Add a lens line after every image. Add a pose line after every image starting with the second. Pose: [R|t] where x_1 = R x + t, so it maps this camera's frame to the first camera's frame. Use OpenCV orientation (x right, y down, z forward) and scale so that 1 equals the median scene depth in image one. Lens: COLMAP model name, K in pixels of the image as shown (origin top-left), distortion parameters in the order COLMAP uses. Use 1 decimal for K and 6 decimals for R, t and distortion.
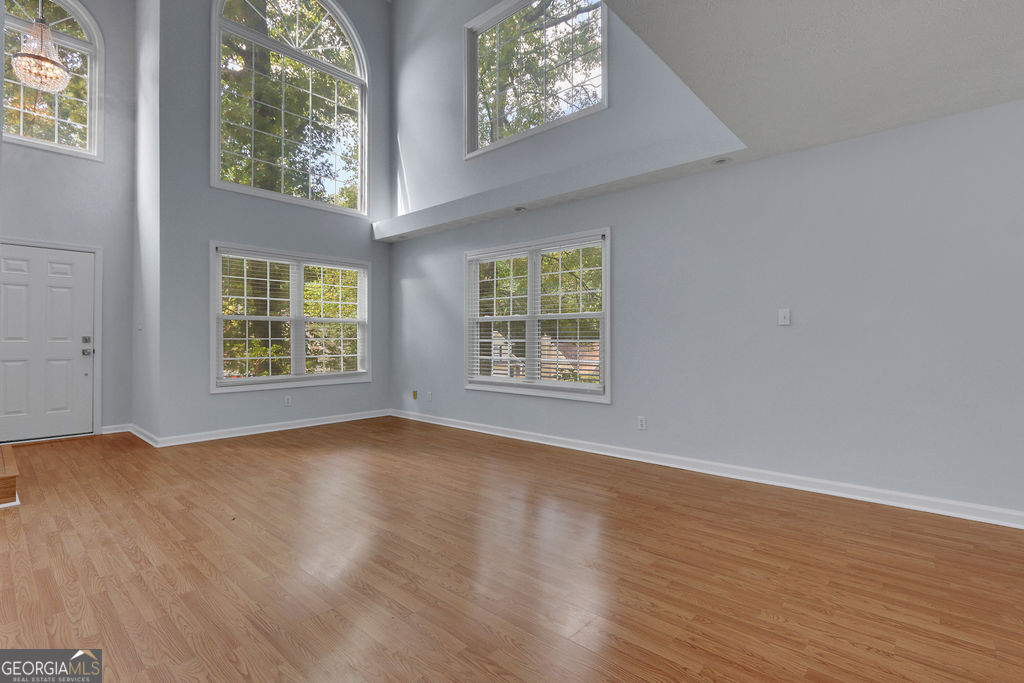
lens RADIAL K [[496.9, 0, 512.0], [0, 496.9, 341.5], [0, 0, 1]] dist [-0.011312, -0.000800]
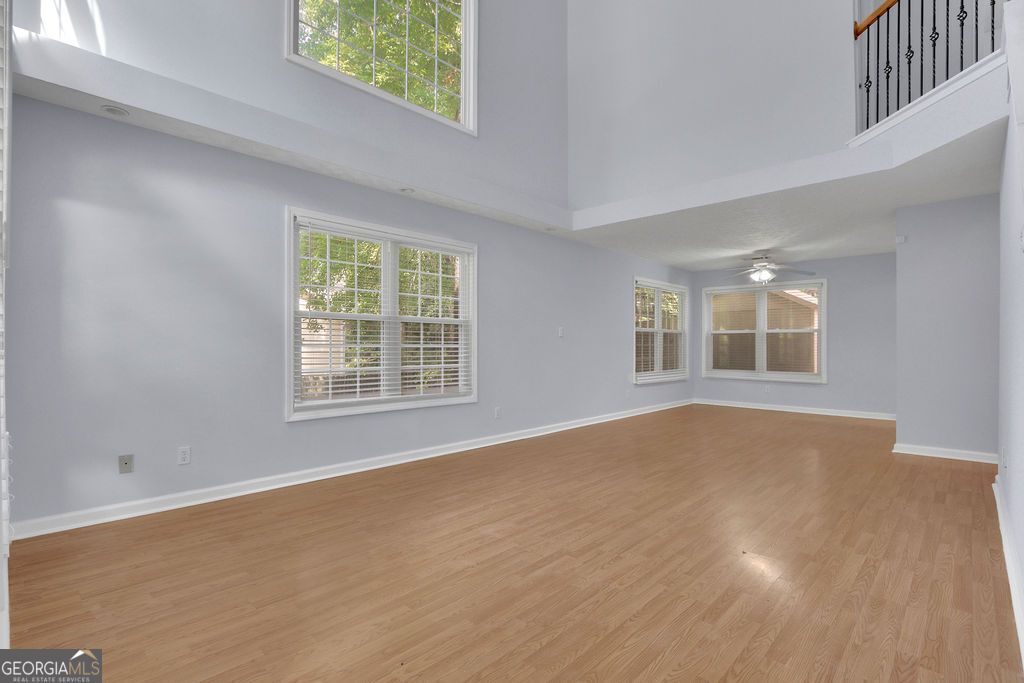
lens RADIAL K [[485.4, 0, 519.6], [0, 485.4, 344.8], [0, 0, 1]] dist [-0.012448, 0.000671]
pose [[0.006292, 0.000970, 0.999980, -1.135674], [-0.000365, 0.999999, -0.000968, -0.004341], [-0.999980, -0.000359, 0.006293, 1.114632]]
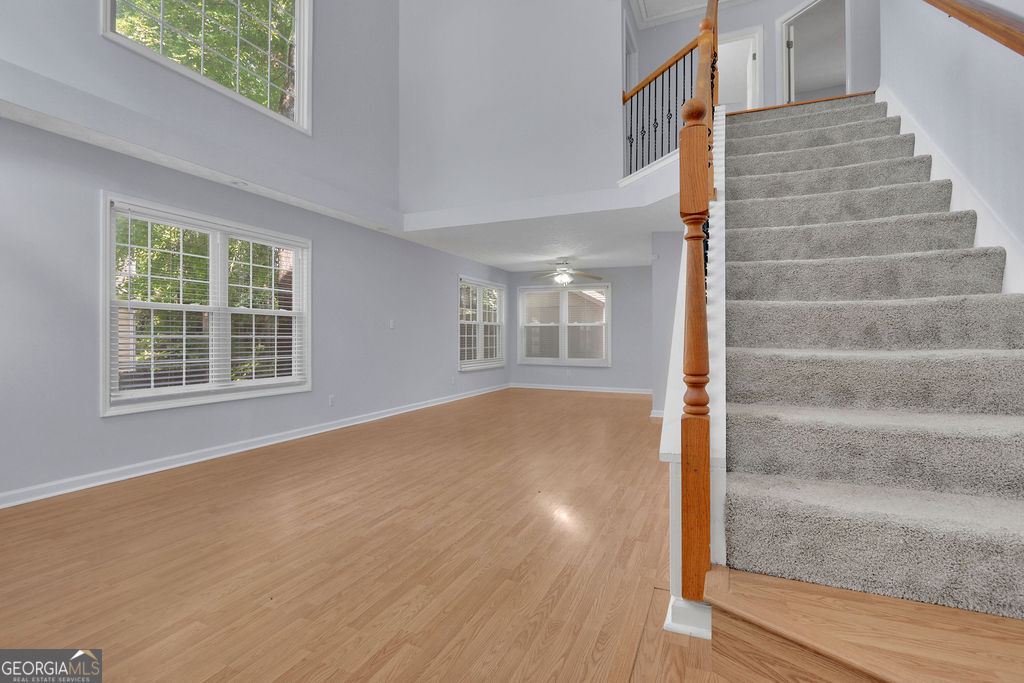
lens RADIAL K [[477.1, 0, 511.1], [0, 477.1, 335.2], [0, 0, 1]] dist [-0.010304, -0.000326]
pose [[-0.327995, 0.002147, 0.944677, -1.281331], [0.000084, 0.999997, -0.002243, -0.004524], [-0.944679, -0.000656, -0.327995, 1.146414]]
